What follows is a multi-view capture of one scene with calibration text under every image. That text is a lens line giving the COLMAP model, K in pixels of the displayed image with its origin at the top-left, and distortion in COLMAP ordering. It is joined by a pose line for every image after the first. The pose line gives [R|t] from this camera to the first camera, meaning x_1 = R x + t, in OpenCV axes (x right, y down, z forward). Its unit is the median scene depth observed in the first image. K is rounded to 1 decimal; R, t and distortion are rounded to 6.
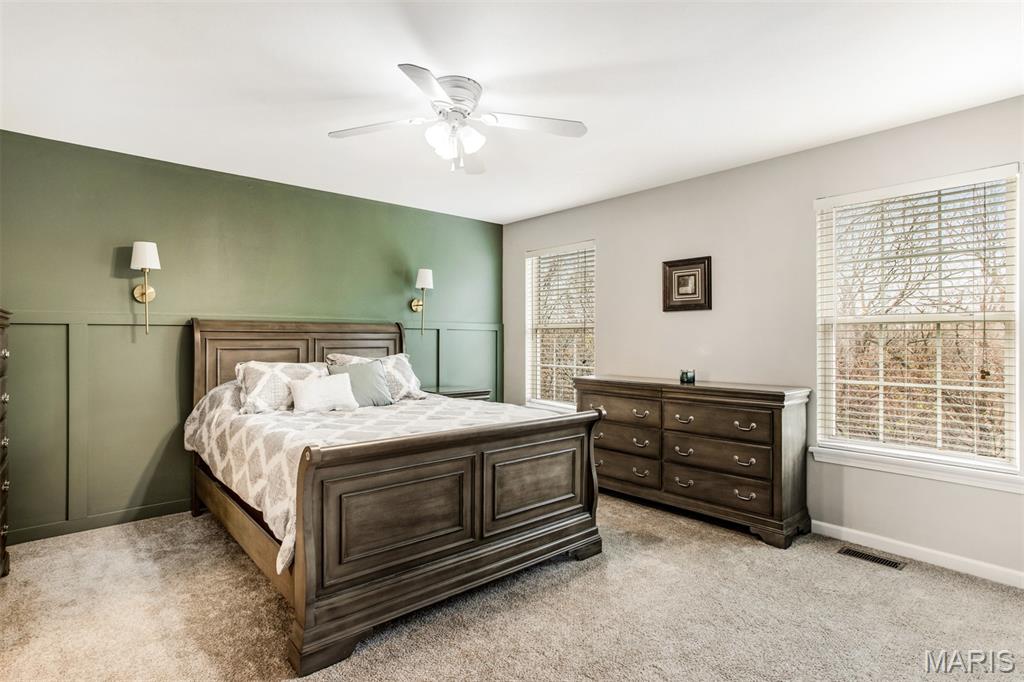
lens RADIAL K [[520.4, 0, 507.0], [0, 520.4, 346.1], [0, 0, 1]] dist [0.001398, -0.000016]
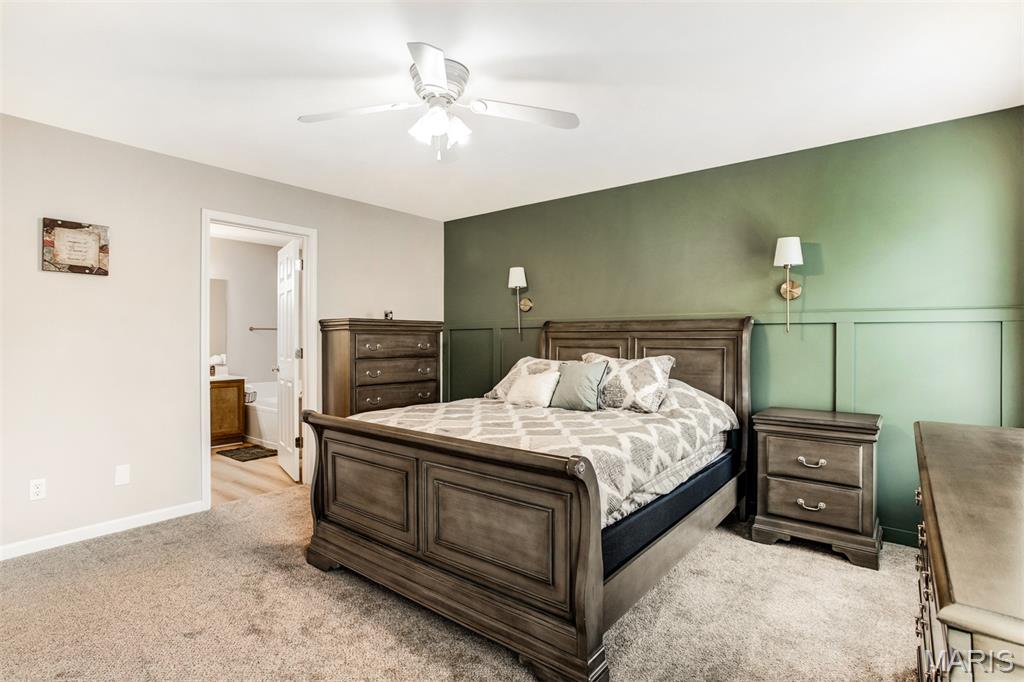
lens RADIAL K [[520.4, 0, 507.3], [0, 520.4, 335.1], [0, 0, 1]] dist [0.001398, -0.000016]
pose [[0.164270, -0.004136, -0.986407, 0.574920], [-0.011917, 0.999910, -0.006177, -0.010469], [0.986343, 0.012770, 0.164206, 0.638388]]
